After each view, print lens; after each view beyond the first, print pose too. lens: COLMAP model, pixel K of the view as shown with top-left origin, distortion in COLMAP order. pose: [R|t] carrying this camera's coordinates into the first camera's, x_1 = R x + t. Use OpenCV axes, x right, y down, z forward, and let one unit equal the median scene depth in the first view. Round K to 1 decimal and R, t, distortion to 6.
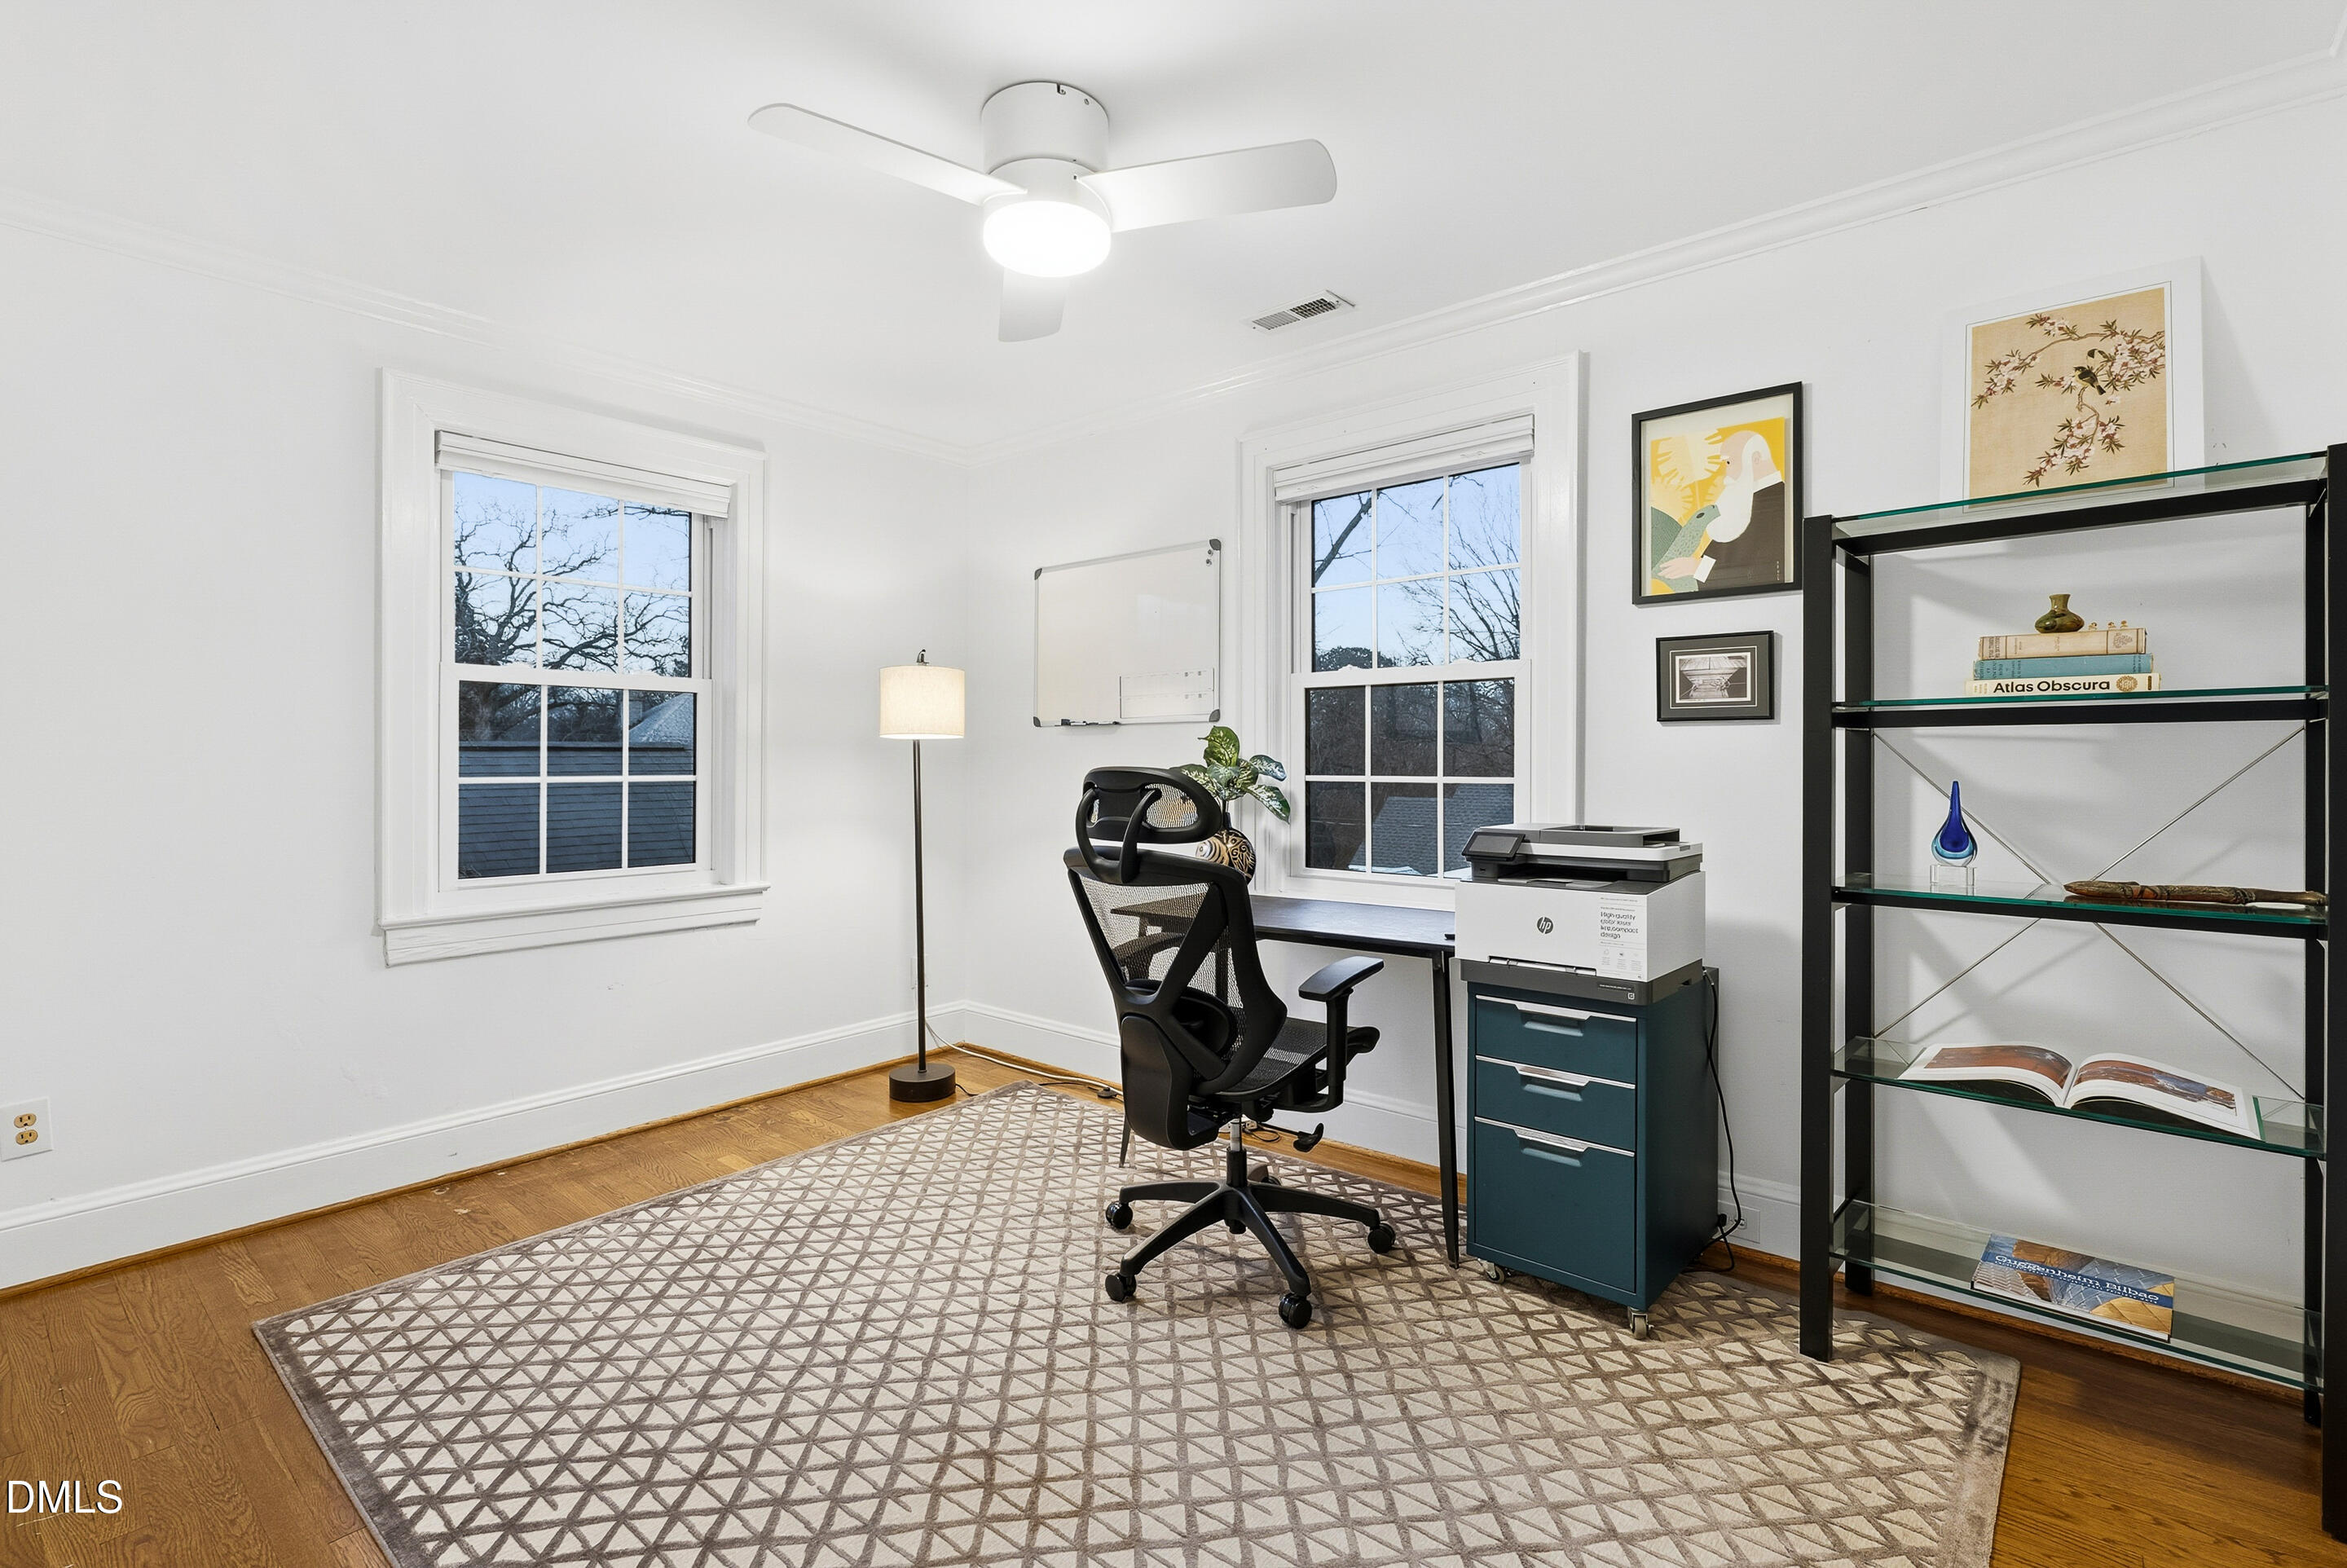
lens RADIAL K [[1076.1, 0, 1169.1], [0, 1076.1, 766.8], [0, 0, 1]] dist [0.001683, 0.000070]
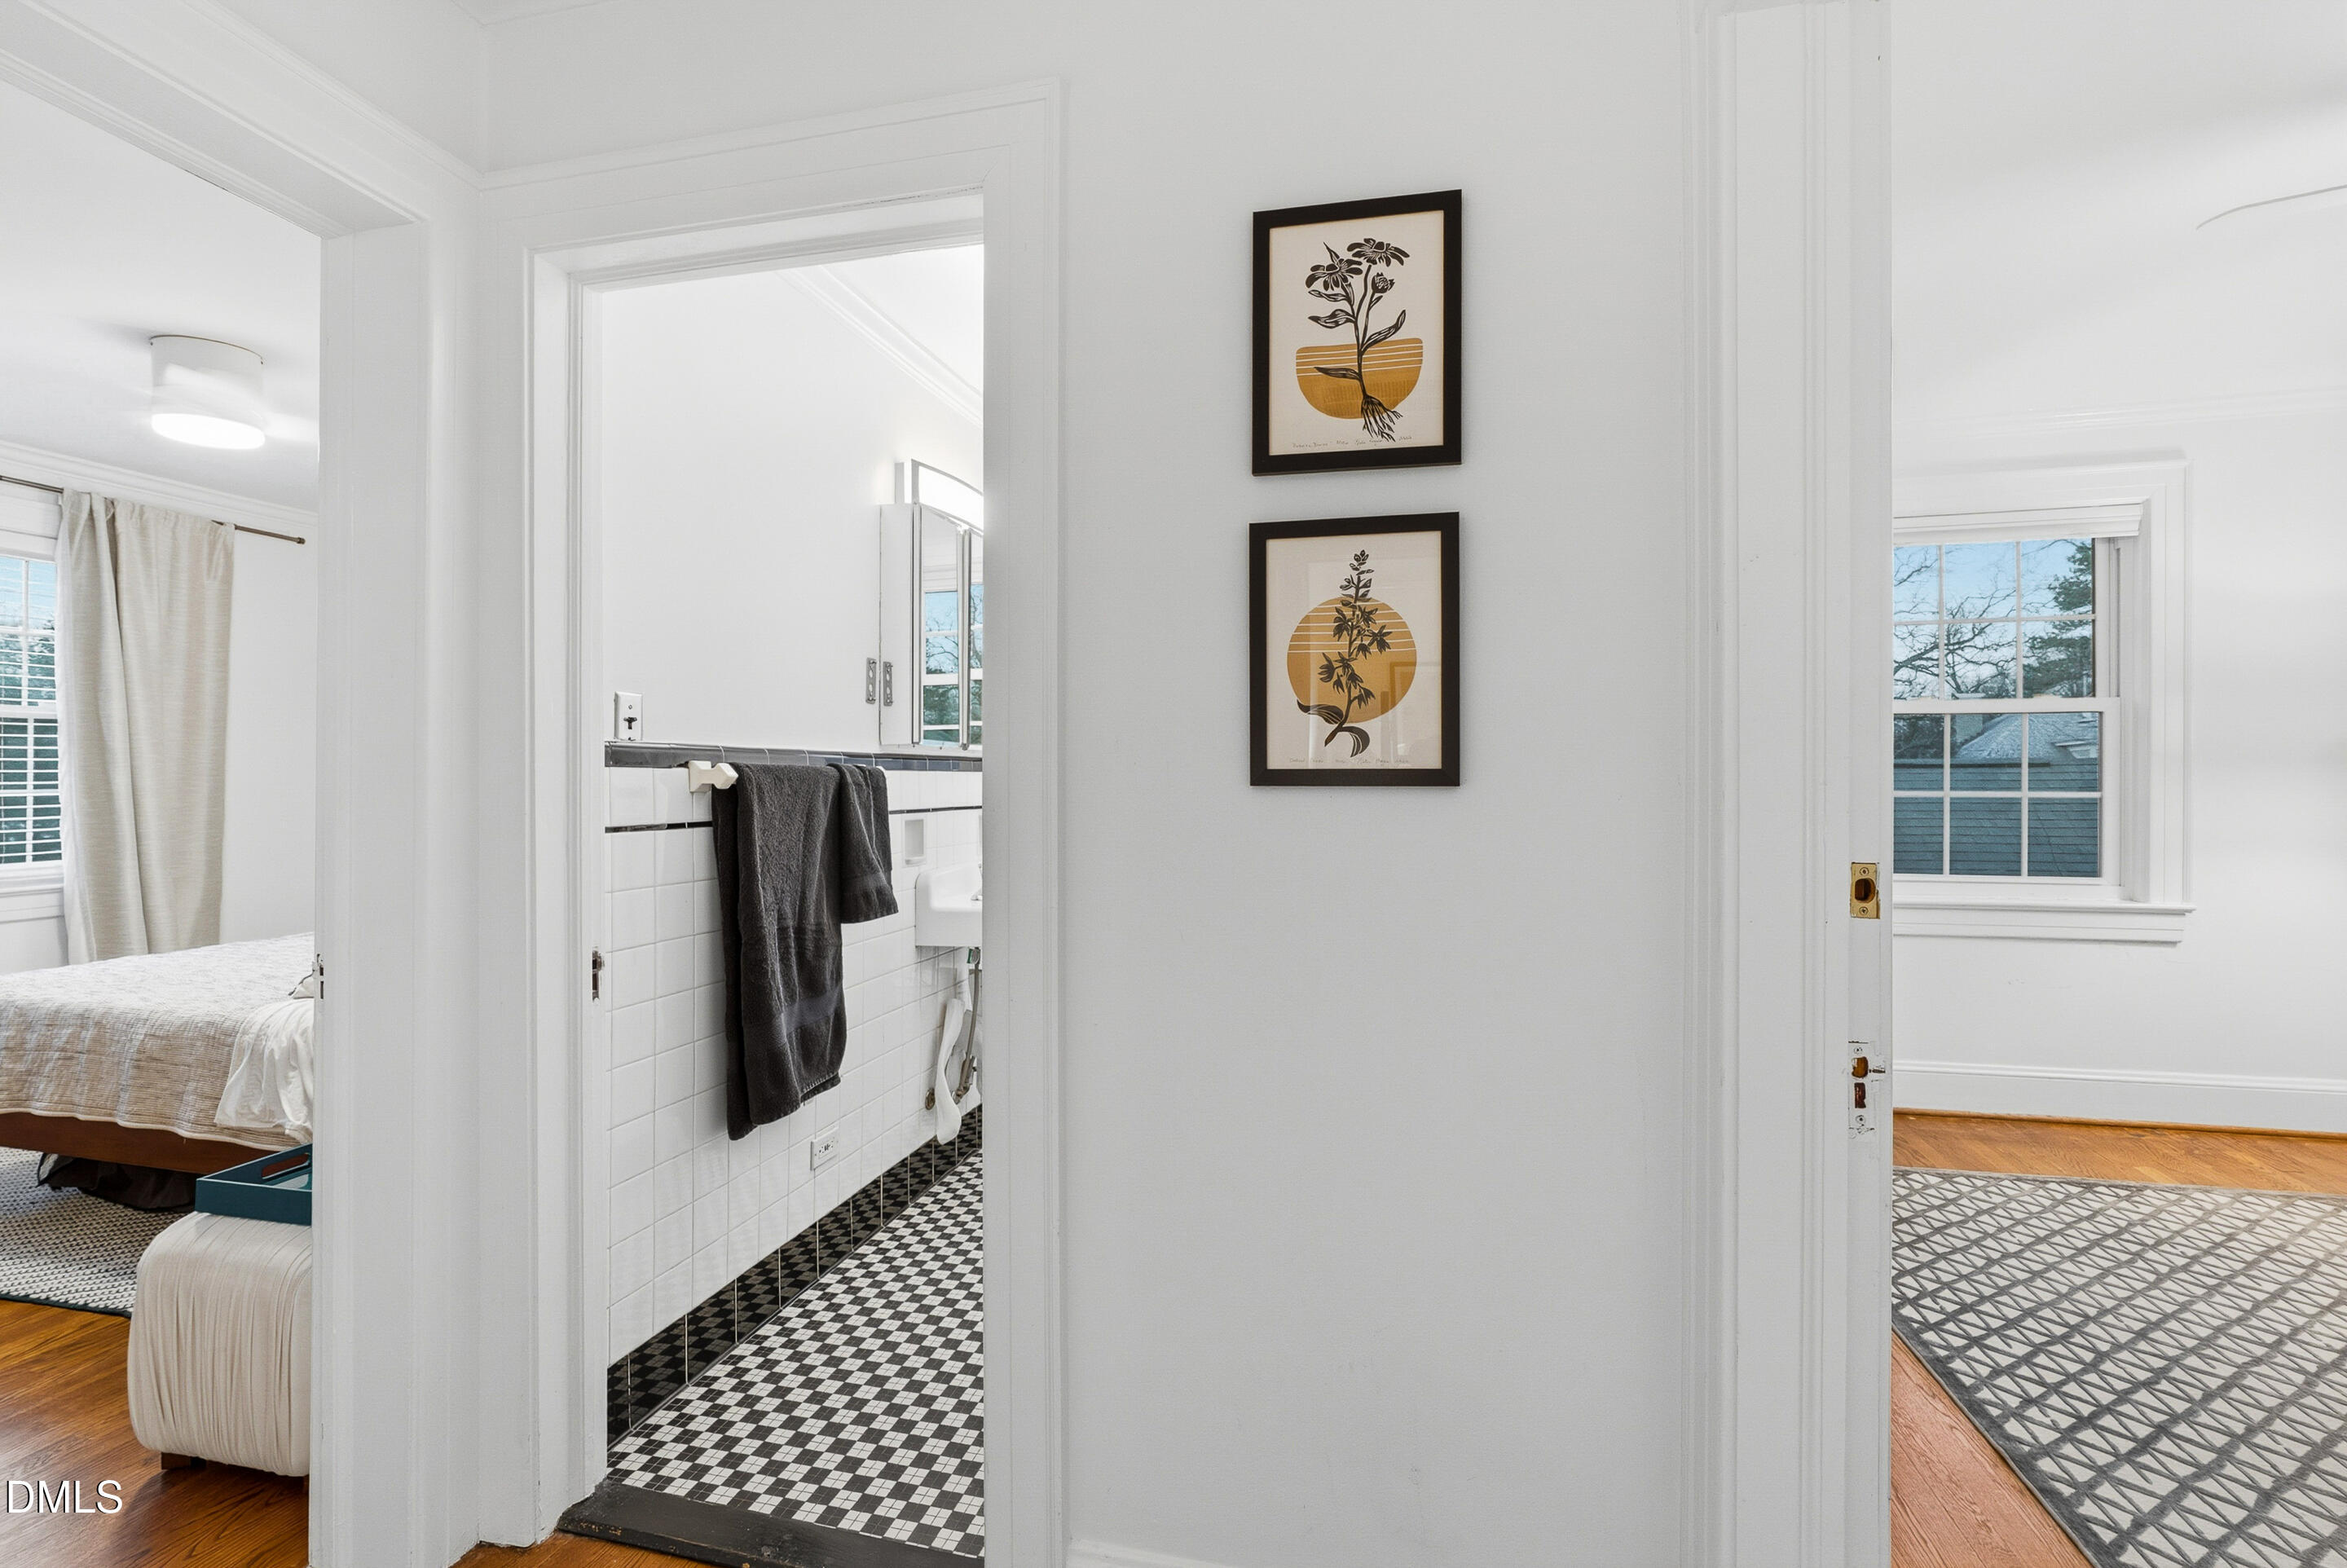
lens RADIAL K [[1076.1, 0, 1164.3], [0, 1076.1, 777.6], [0, 0, 1]] dist [0.001683, 0.000070]
pose [[0.455620, -0.005223, -0.890159, 0.088134], [-0.000264, 0.999982, -0.006002, 0.000706], [0.890174, 0.002970, 0.455610, -0.339933]]
